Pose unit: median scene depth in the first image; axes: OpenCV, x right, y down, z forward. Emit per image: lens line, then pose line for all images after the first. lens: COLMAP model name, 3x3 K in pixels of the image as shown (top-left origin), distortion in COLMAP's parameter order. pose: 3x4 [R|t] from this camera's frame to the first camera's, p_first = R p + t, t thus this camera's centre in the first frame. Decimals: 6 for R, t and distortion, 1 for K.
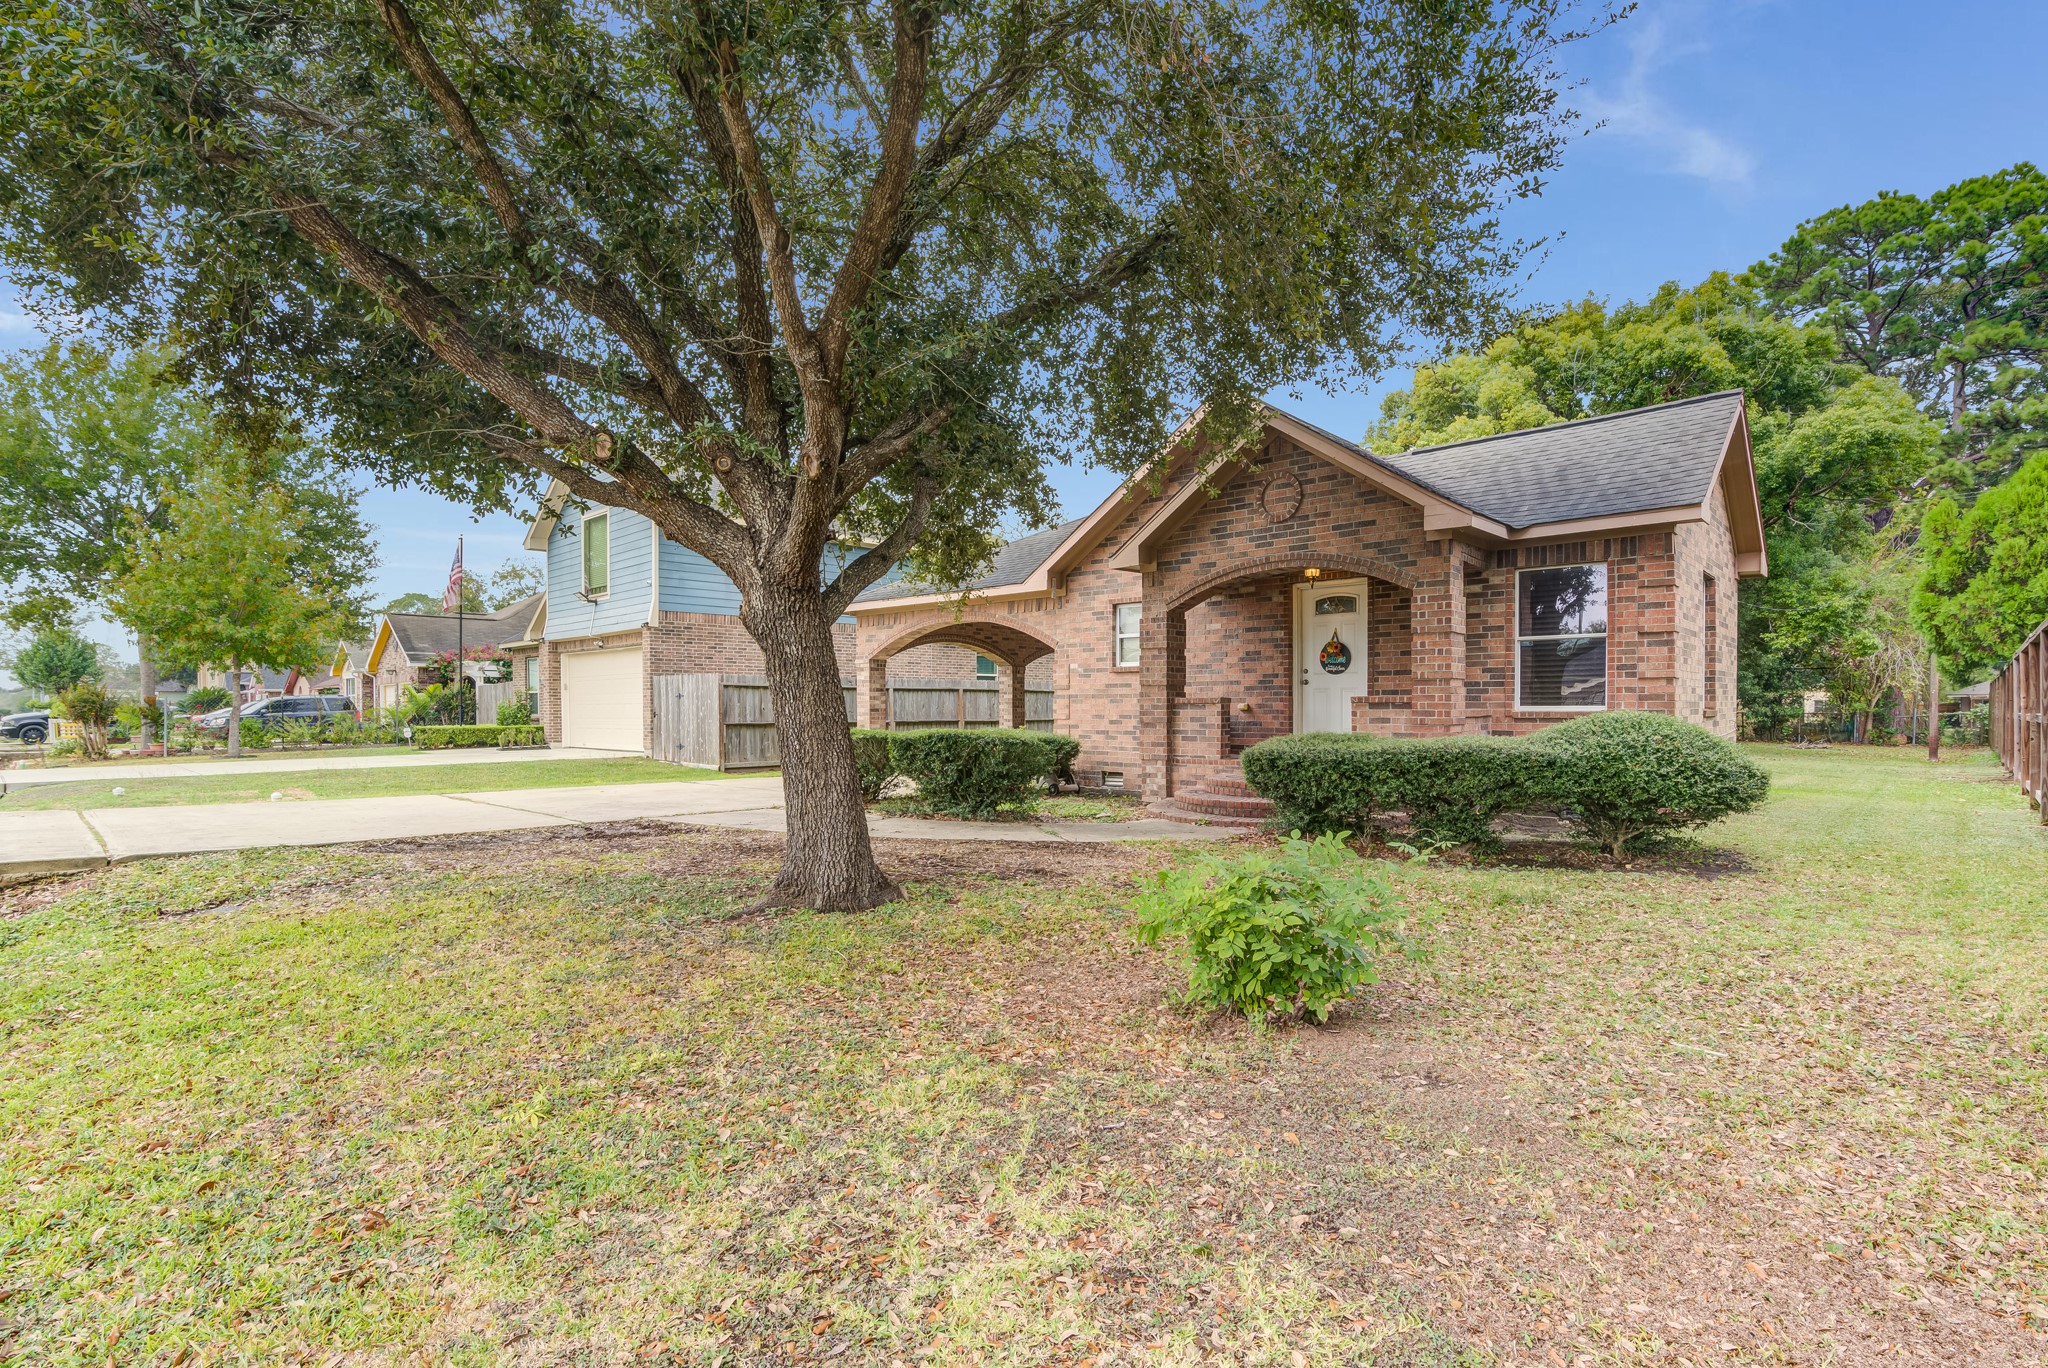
lens RADIAL K [[1035.6, 0, 988.2], [0, 1035.6, 715.1], [0, 0, 1]] dist [-0.018668, -0.000096]
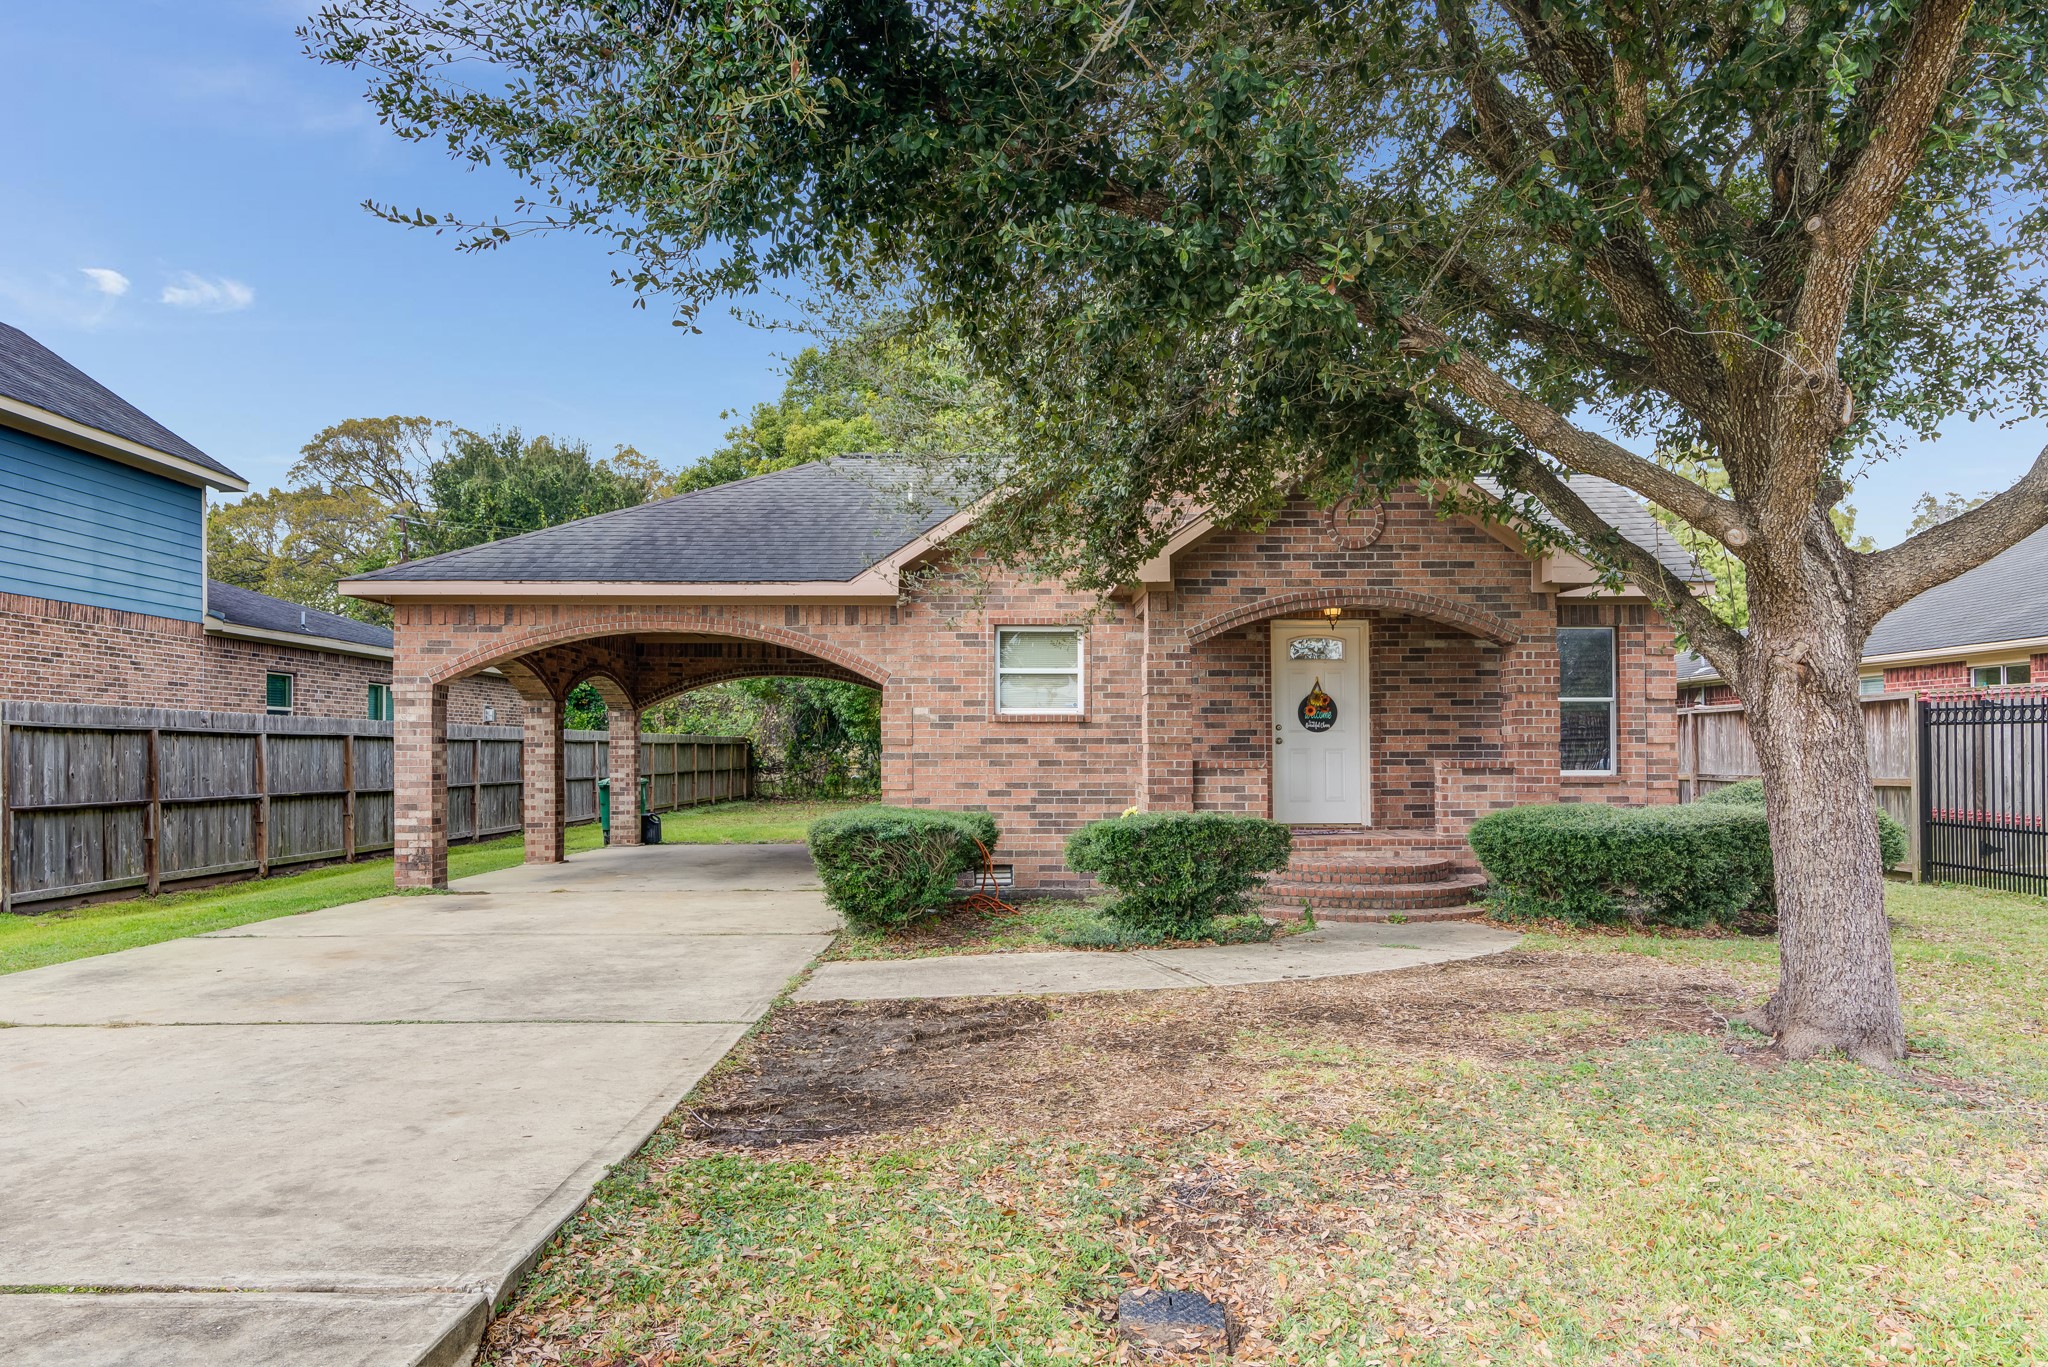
lens RADIAL K [[1456.3, 0, 1011.2], [0, 1456.3, 730.2], [0, 0, 1]] dist [-0.003317, 0.004945]
pose [[0.690963, 0.011721, 0.722795, -0.686868], [0.005469, 0.999755, -0.021440, -0.017126], [-0.722869, 0.018767, 0.690730, 0.365443]]
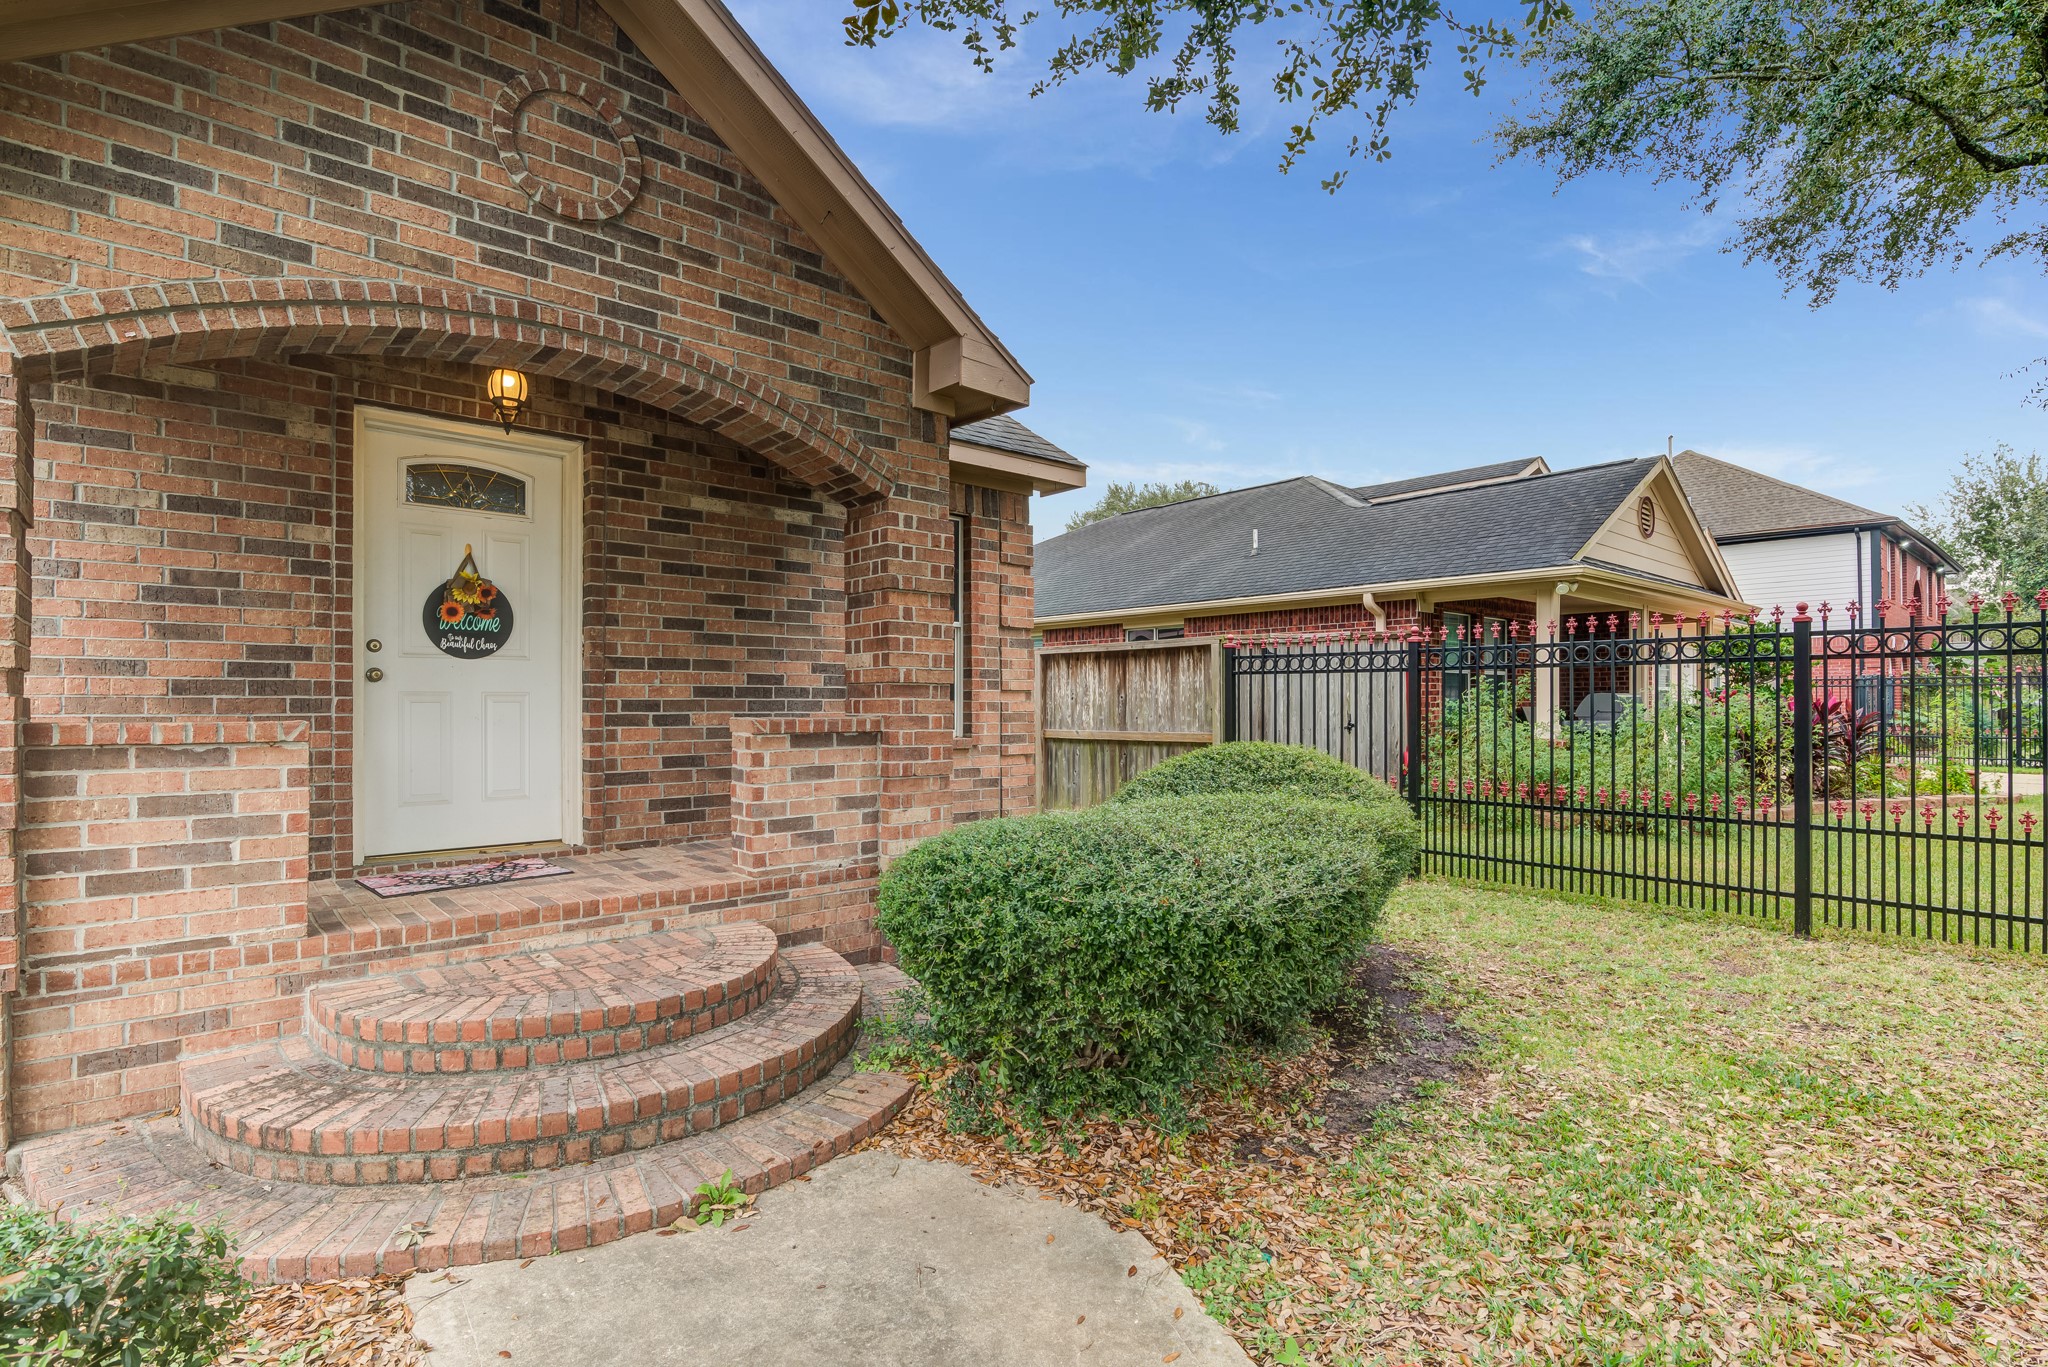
lens RADIAL K [[978.0, 0, 1019.5], [0, 978.0, 694.7], [0, 0, 1]] dist [-0.014911, 0.000298]
pose [[0.050993, 0.011565, 0.998632, -0.033420], [0.003835, 0.999923, -0.011776, -0.019926], [-0.998692, 0.004431, 0.050945, 0.765231]]
